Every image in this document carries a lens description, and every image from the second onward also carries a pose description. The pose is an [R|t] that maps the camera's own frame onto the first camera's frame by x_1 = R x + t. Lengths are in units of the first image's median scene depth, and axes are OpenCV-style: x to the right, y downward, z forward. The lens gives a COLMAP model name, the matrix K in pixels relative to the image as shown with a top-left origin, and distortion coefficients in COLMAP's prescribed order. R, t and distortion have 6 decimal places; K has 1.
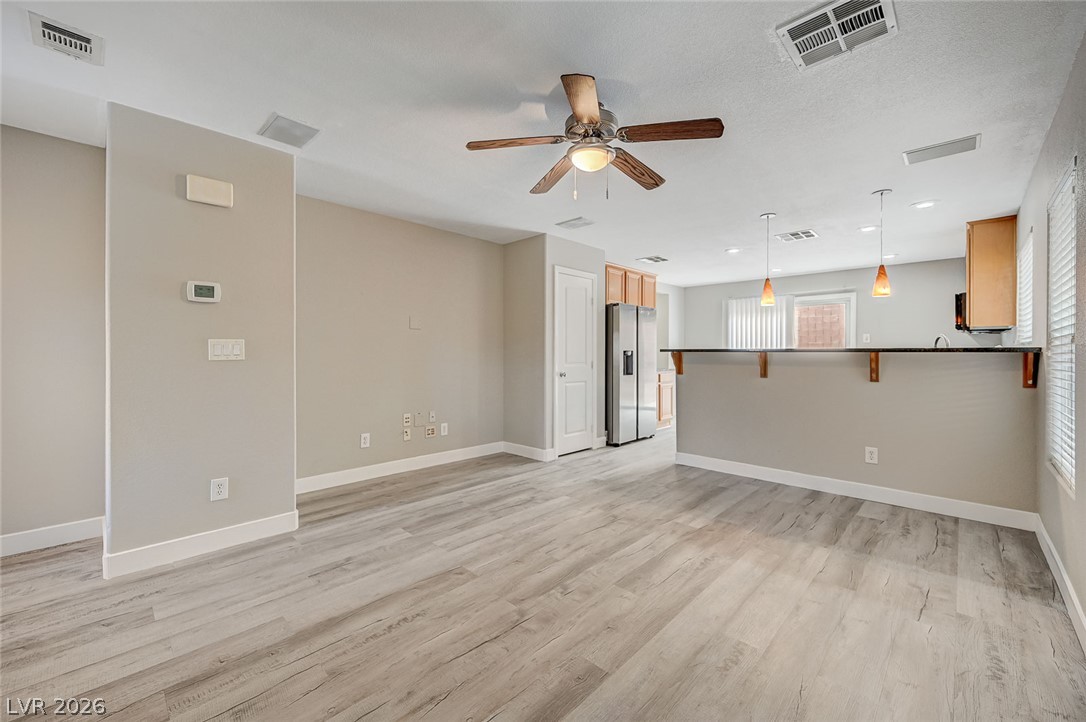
lens RADIAL K [[437.5, 0, 550.3], [0, 437.5, 354.1], [0, 0, 1]] dist [0.001658, -0.000456]
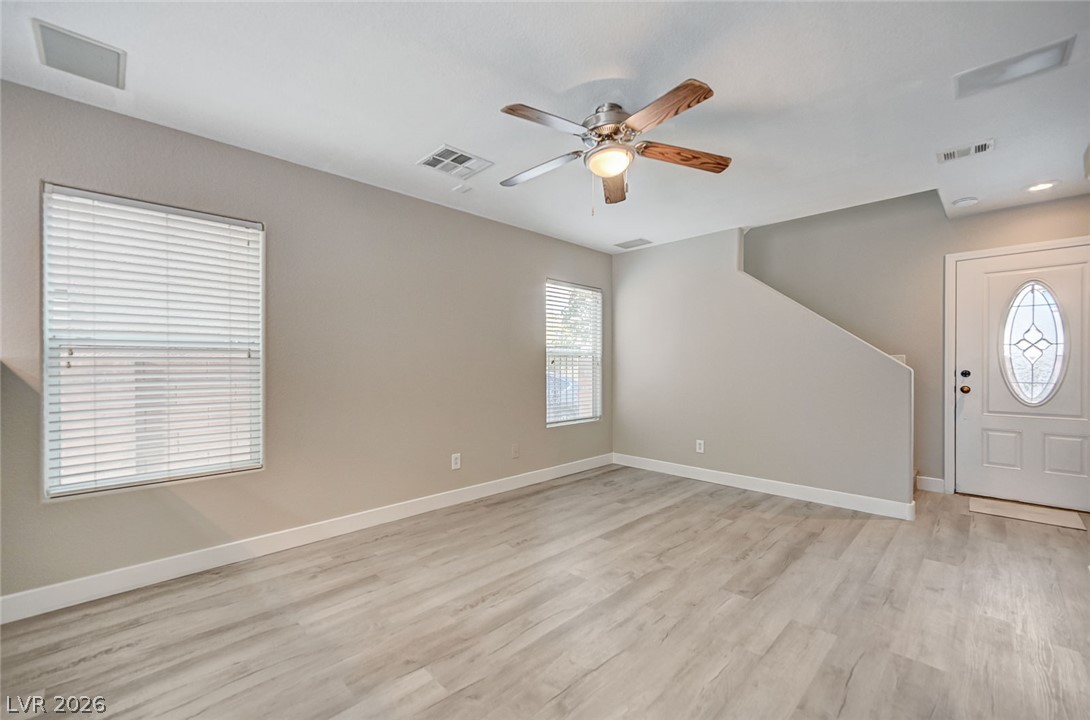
lens RADIAL K [[439.1, 0, 555.9], [0, 439.1, 369.7], [0, 0, 1]] dist [0.001658, -0.000456]
pose [[-0.999885, 0.001814, 0.015046, 0.158590], [0.001991, 0.999929, 0.011782, -0.002647], [-0.015024, 0.011811, -0.999817, 1.618366]]
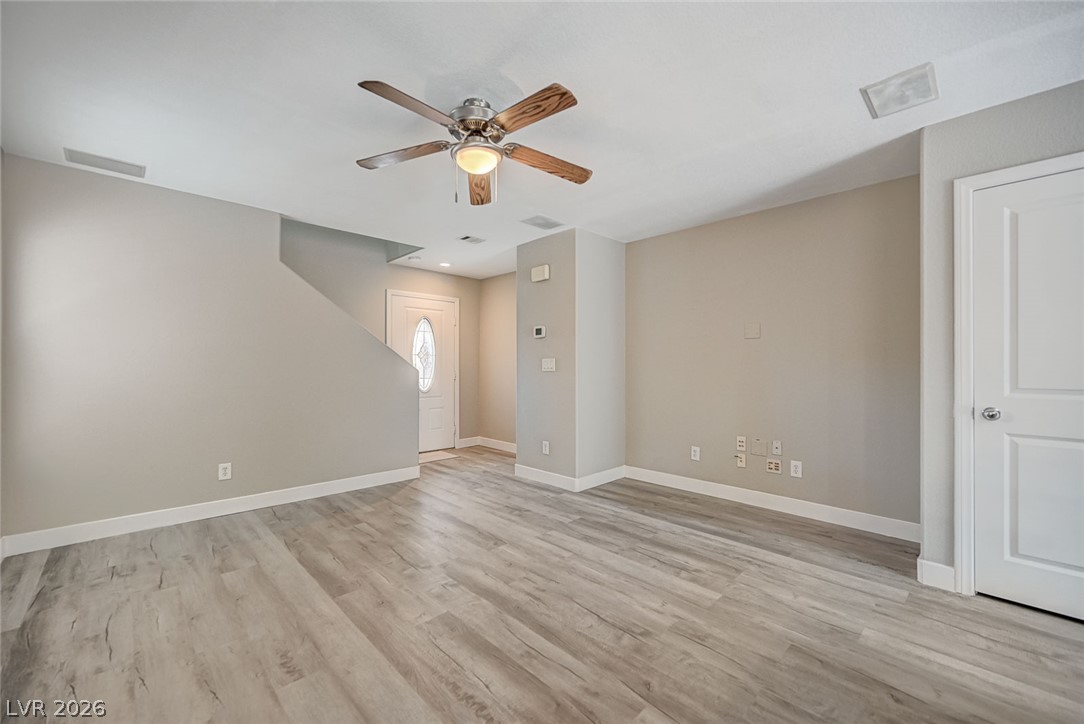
lens RADIAL K [[430.9, 0, 540.3], [0, 430.9, 367.3], [0, 0, 1]] dist [-0.002048, 0.000112]
pose [[-0.043810, -0.001290, -0.999039, 0.827775], [-0.002669, 0.999996, -0.001174, 0.000913], [0.999036, 0.002615, -0.043813, 0.965691]]
